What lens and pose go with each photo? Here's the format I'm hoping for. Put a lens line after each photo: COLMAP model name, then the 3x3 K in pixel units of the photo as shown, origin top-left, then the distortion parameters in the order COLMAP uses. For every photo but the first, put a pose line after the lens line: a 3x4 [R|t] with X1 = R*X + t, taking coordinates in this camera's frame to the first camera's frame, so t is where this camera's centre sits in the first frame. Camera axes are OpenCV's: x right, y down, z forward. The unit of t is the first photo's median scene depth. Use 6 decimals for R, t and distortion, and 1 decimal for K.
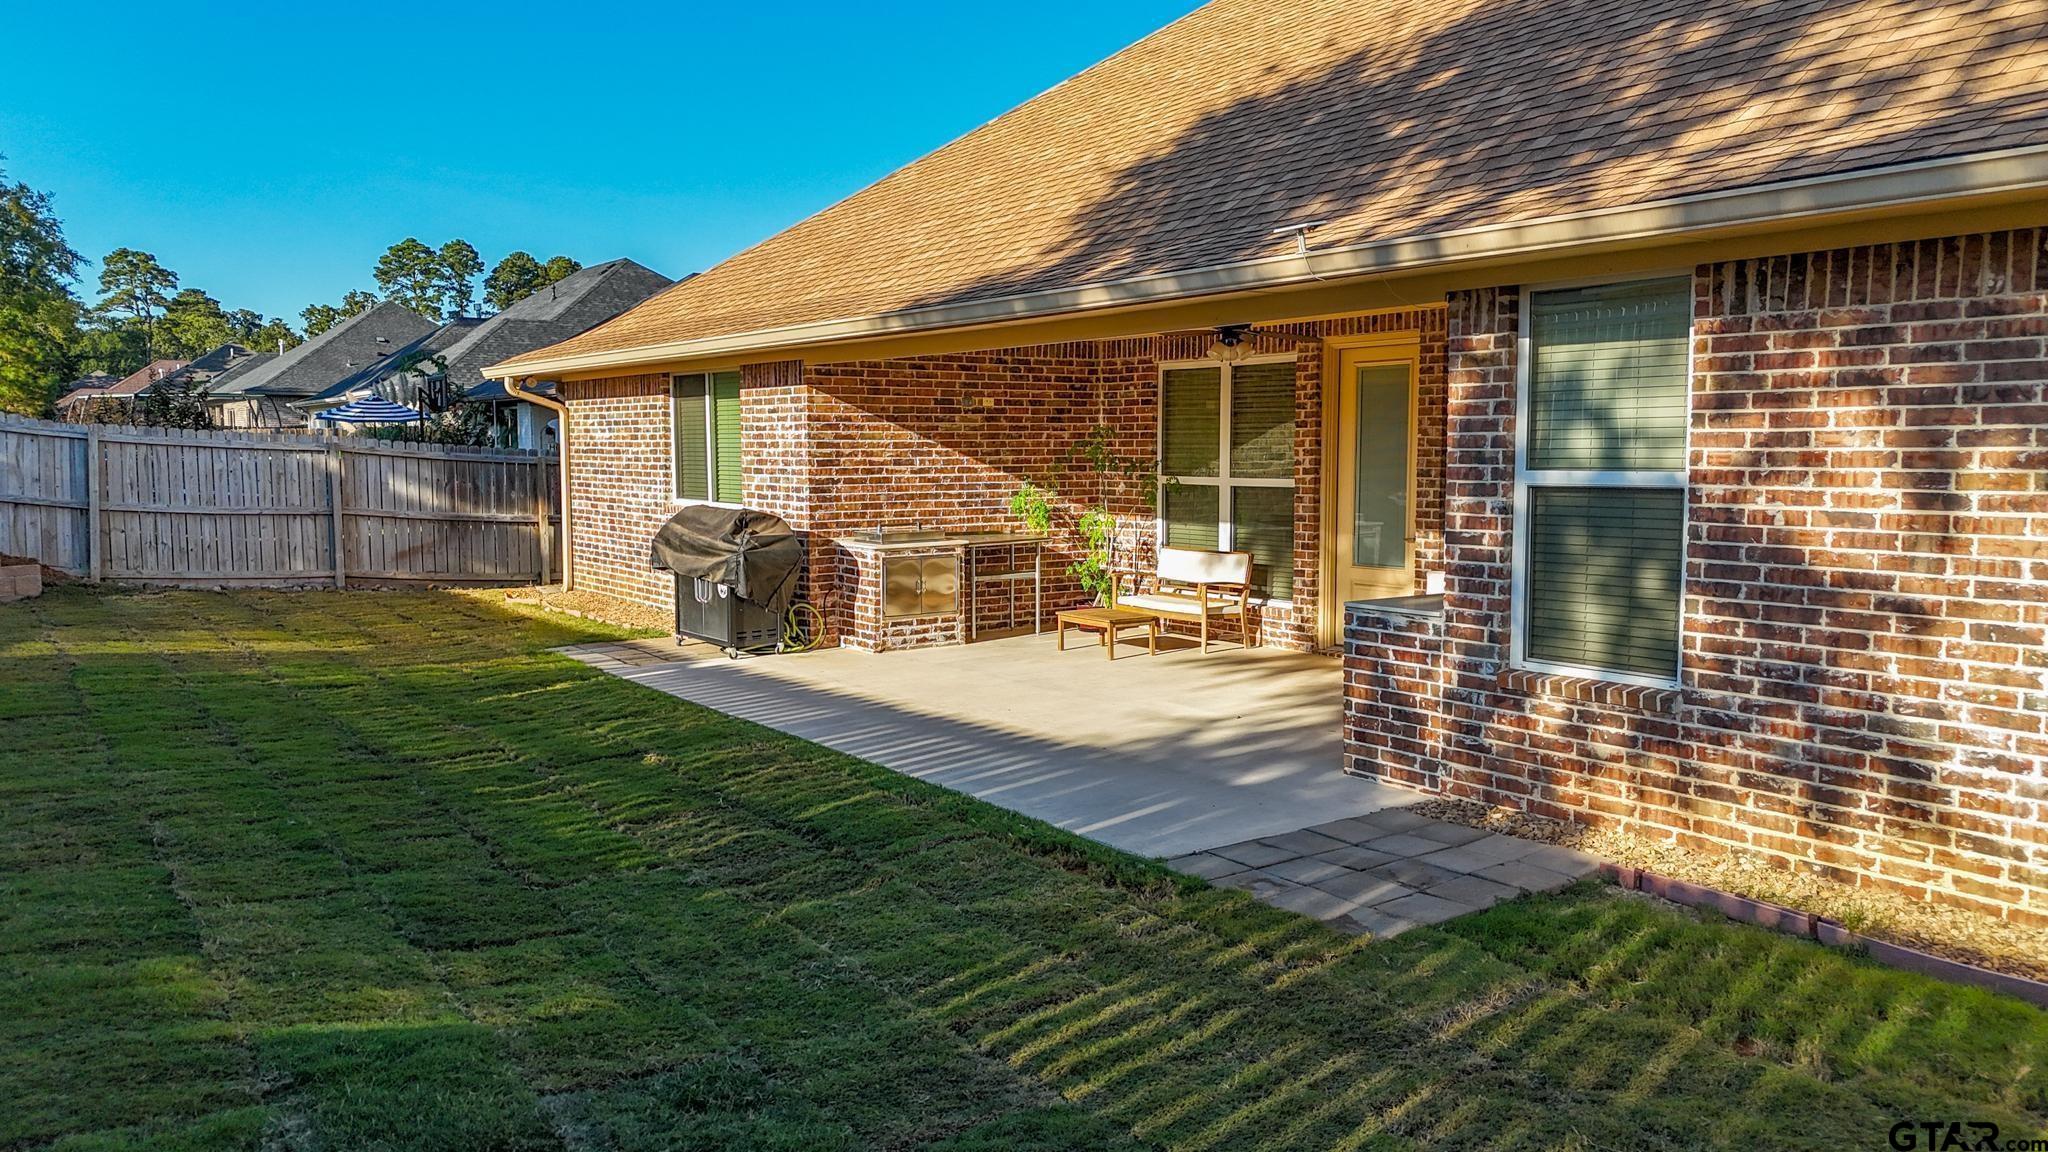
lens RADIAL K [[1508.3, 0, 1029.8], [0, 1508.3, 577.7], [0, 0, 1]] dist [0.069934, -0.066393]
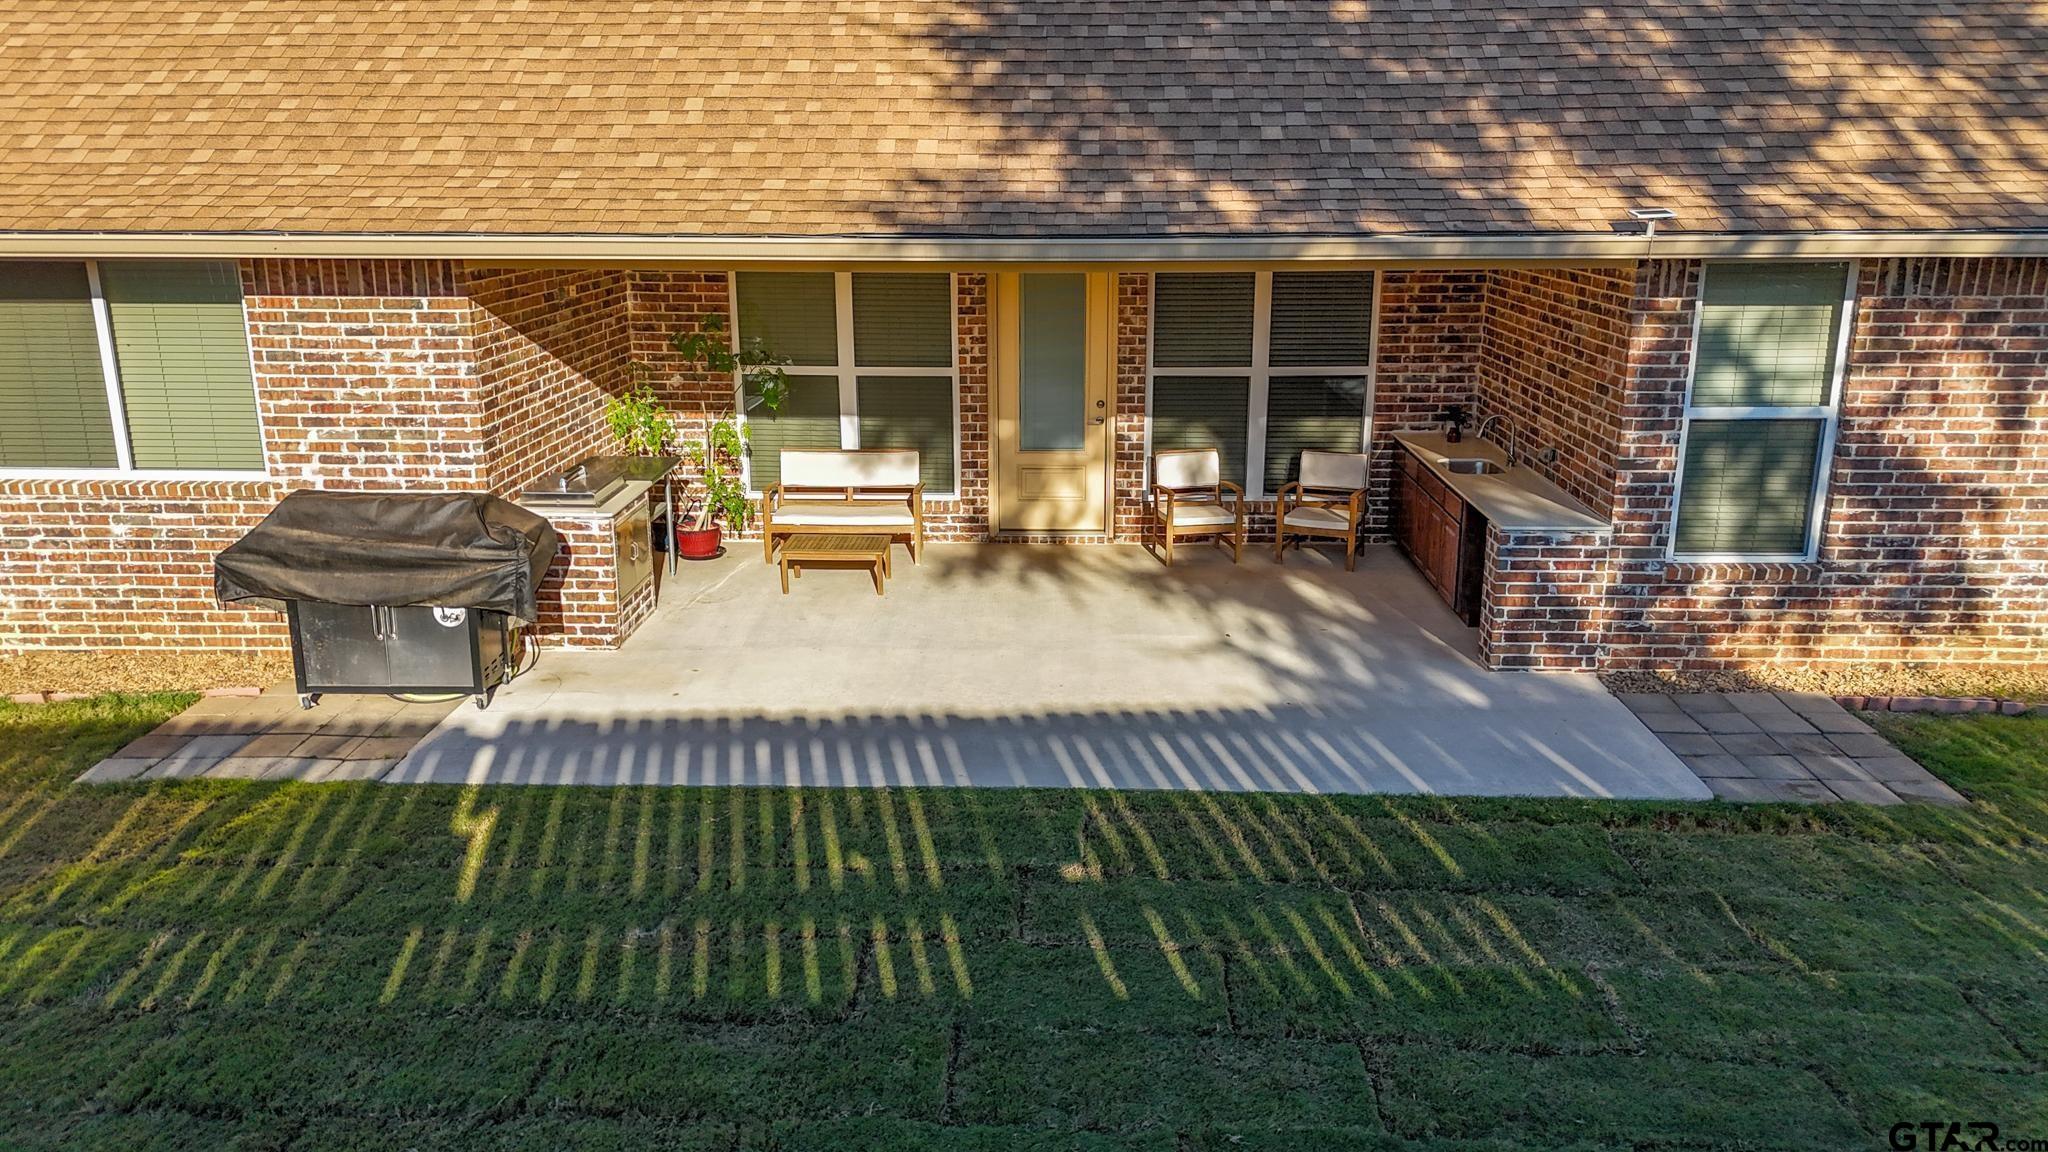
lens RADIAL K [[1508.3, 0, 1029.8], [0, 1508.3, 577.7], [0, 0, 1]] dist [0.069934, -0.066393]
pose [[0.603792, -0.206586, 0.769907, -1.037829], [0.069733, 0.975821, 0.207150, -0.240949], [-0.794086, -0.071387, 0.603599, 0.690464]]
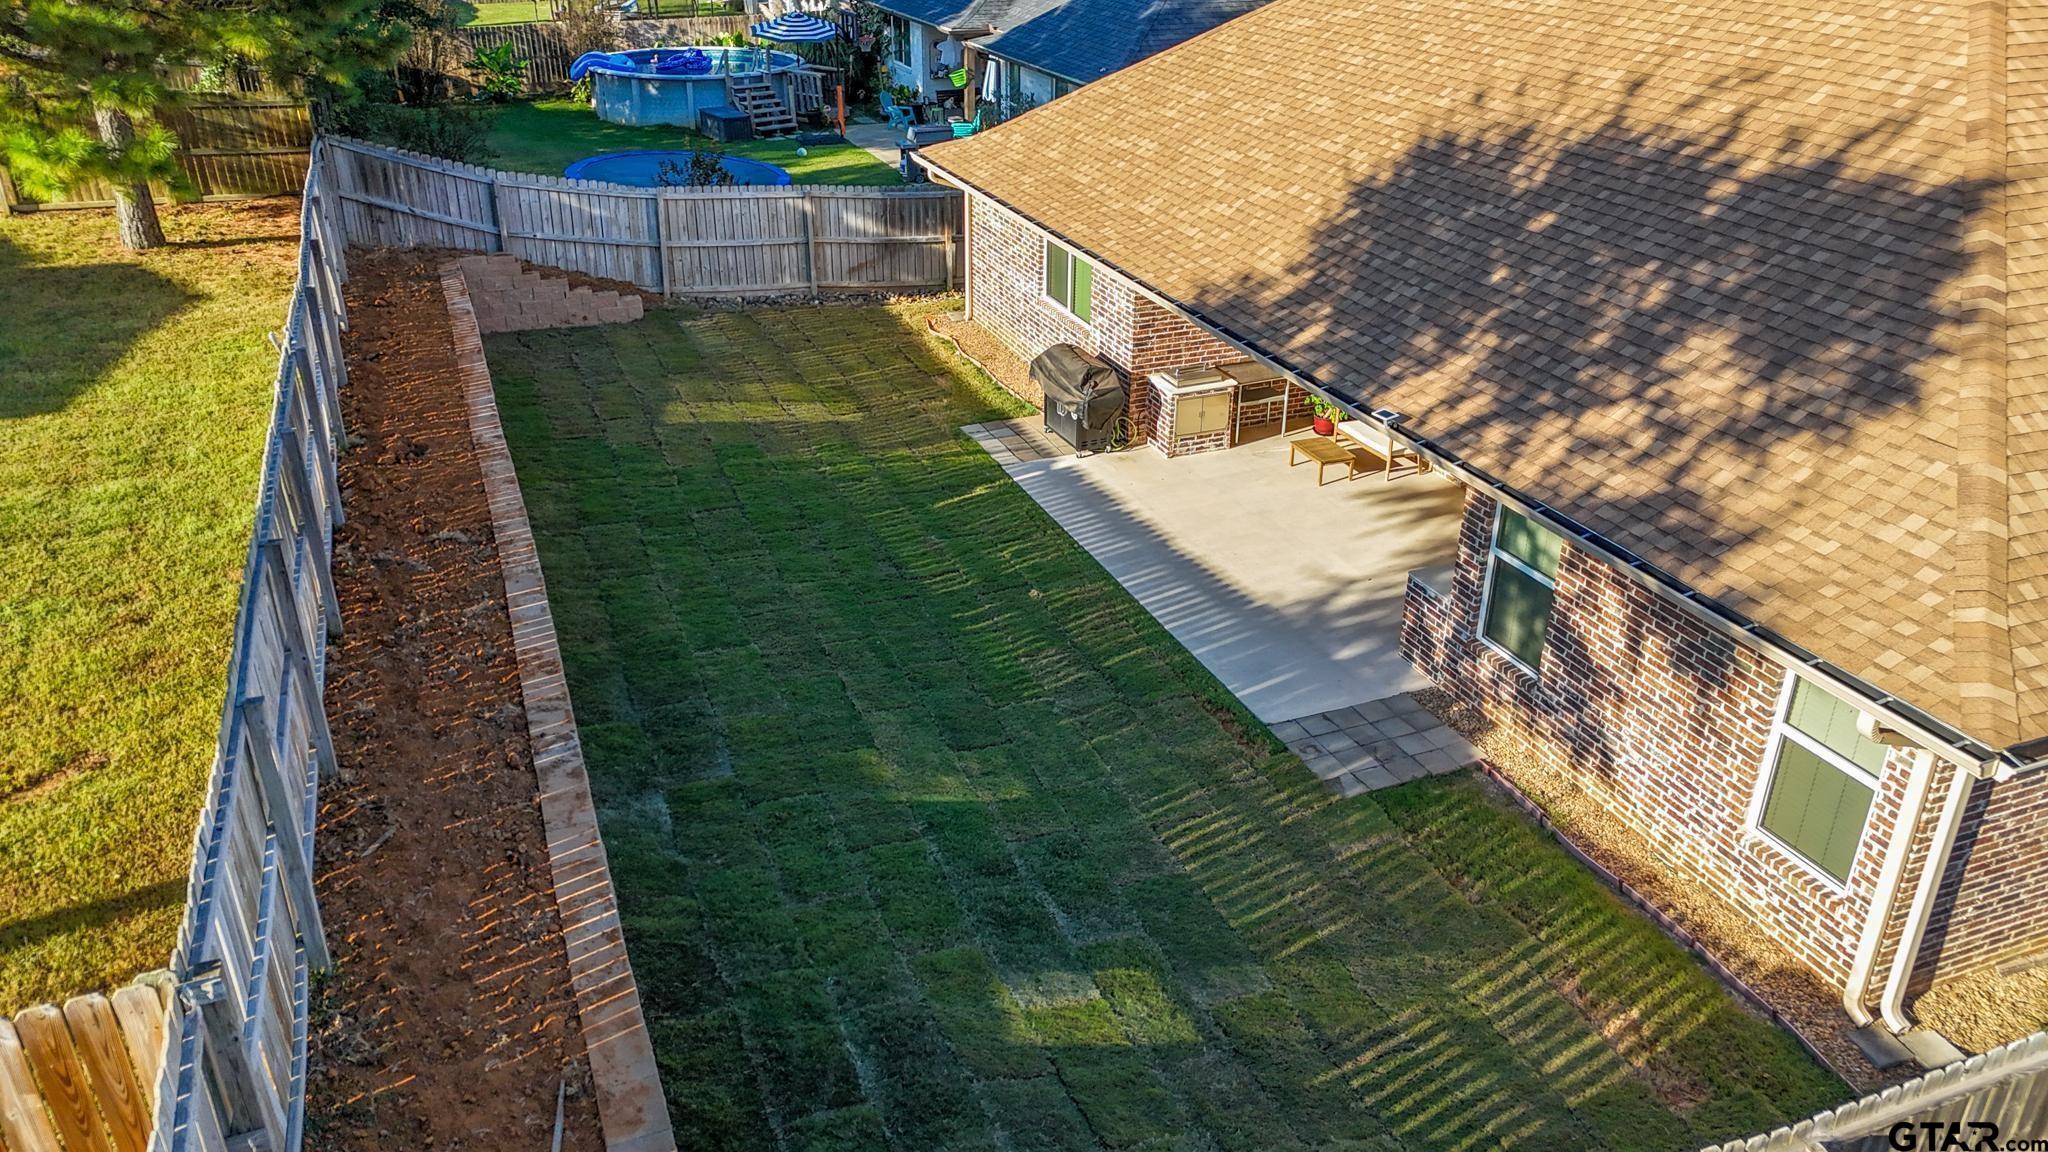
lens RADIAL K [[1495.8, 0, 1024.0], [0, 1495.8, 576.0], [0, 0, 1]] dist [0.176514, -0.494352]
pose [[0.972489, 0.111082, -0.204757, 0.152795], [-0.029434, 0.930532, 0.365025, -0.733633], [0.231080, -0.348957, 0.908202, -0.887300]]
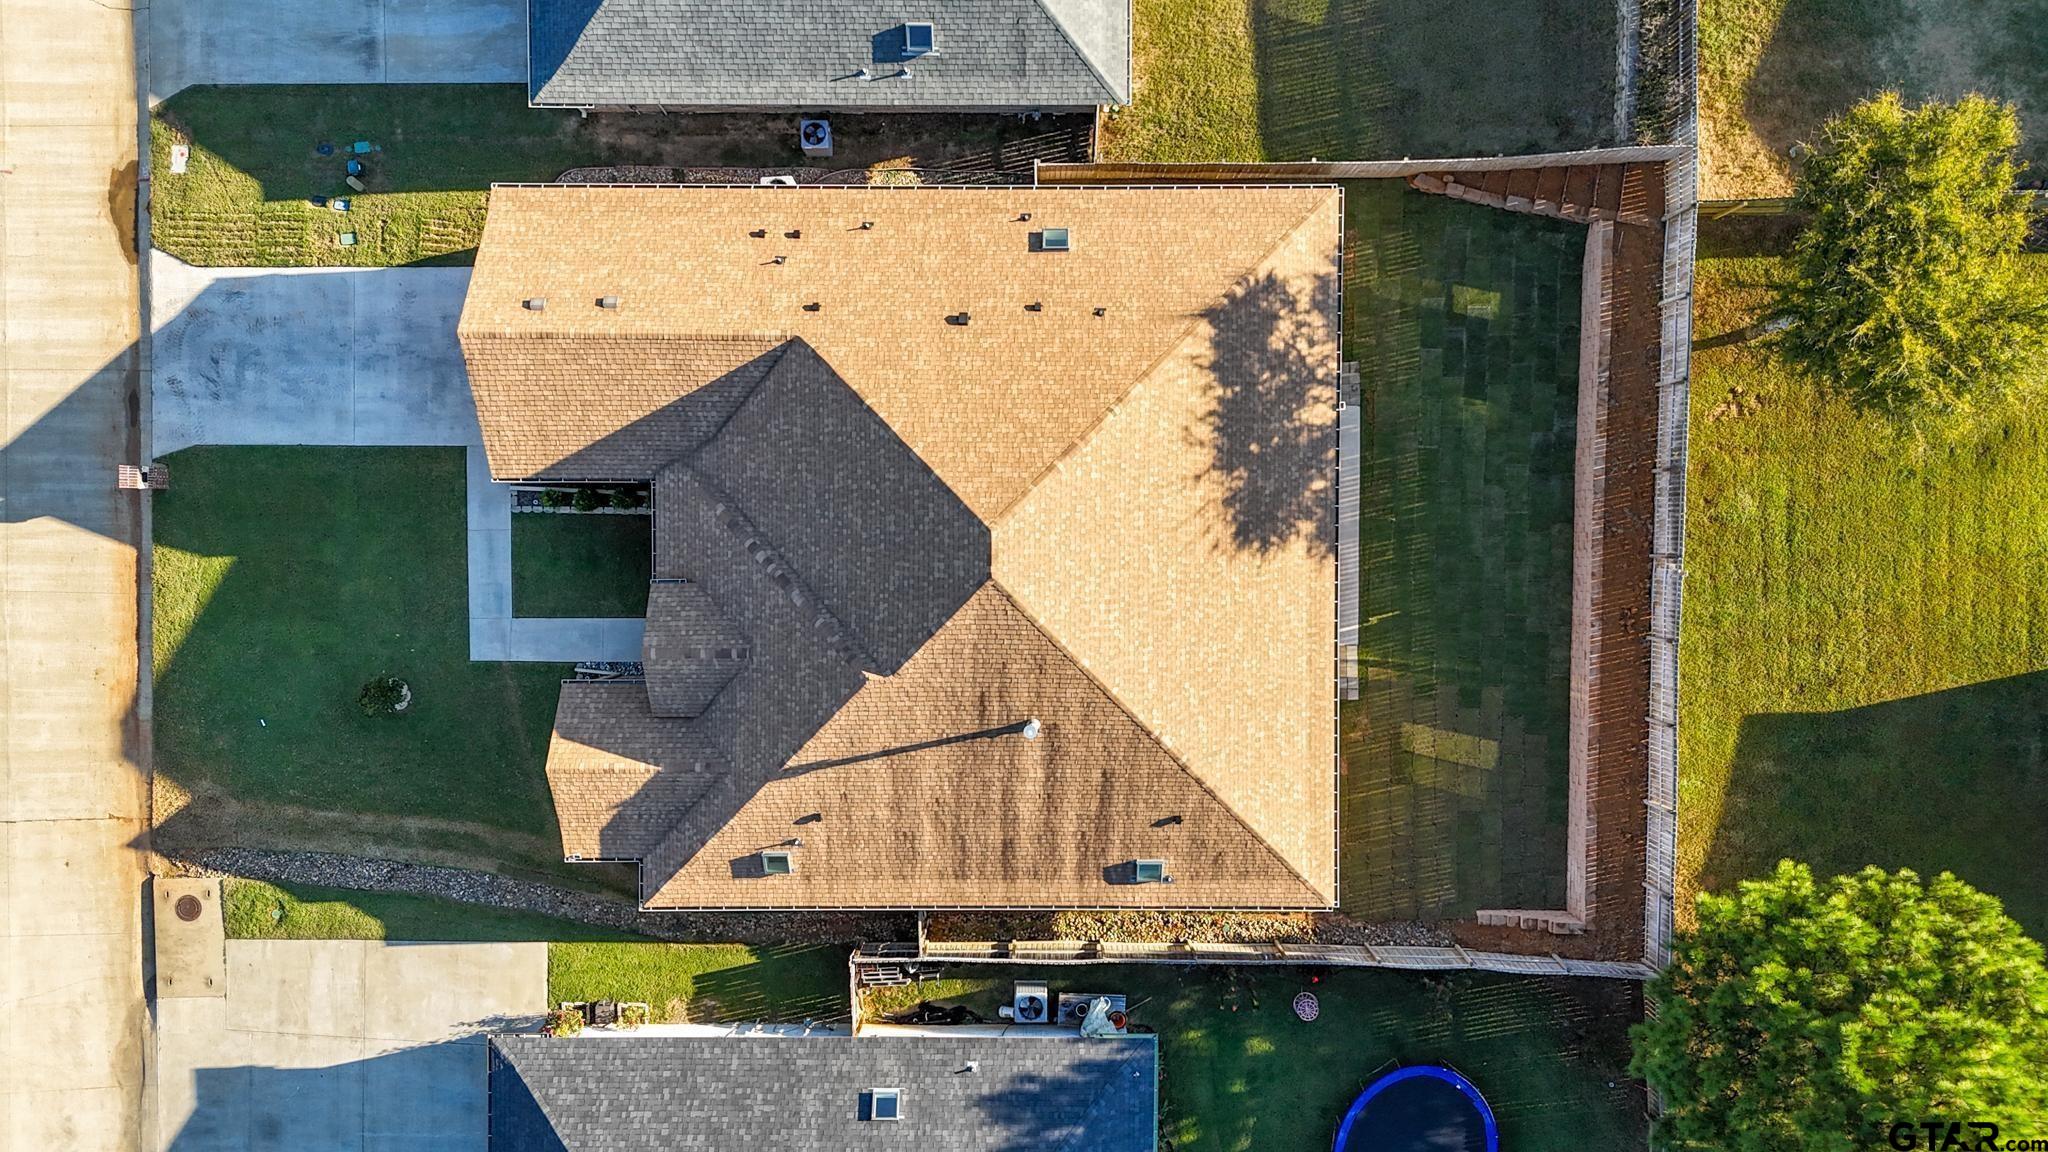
lens RADIAL K [[1508.3, 0, 1029.8], [0, 1508.3, 577.7], [0, 0, 1]] dist [0.069934, -0.066393]
pose [[-0.813311, -0.581820, -0.003354, 0.784513], [0.066014, -0.098003, 0.992994, -6.143788], [-0.578072, 0.807392, 0.118115, 1.567568]]
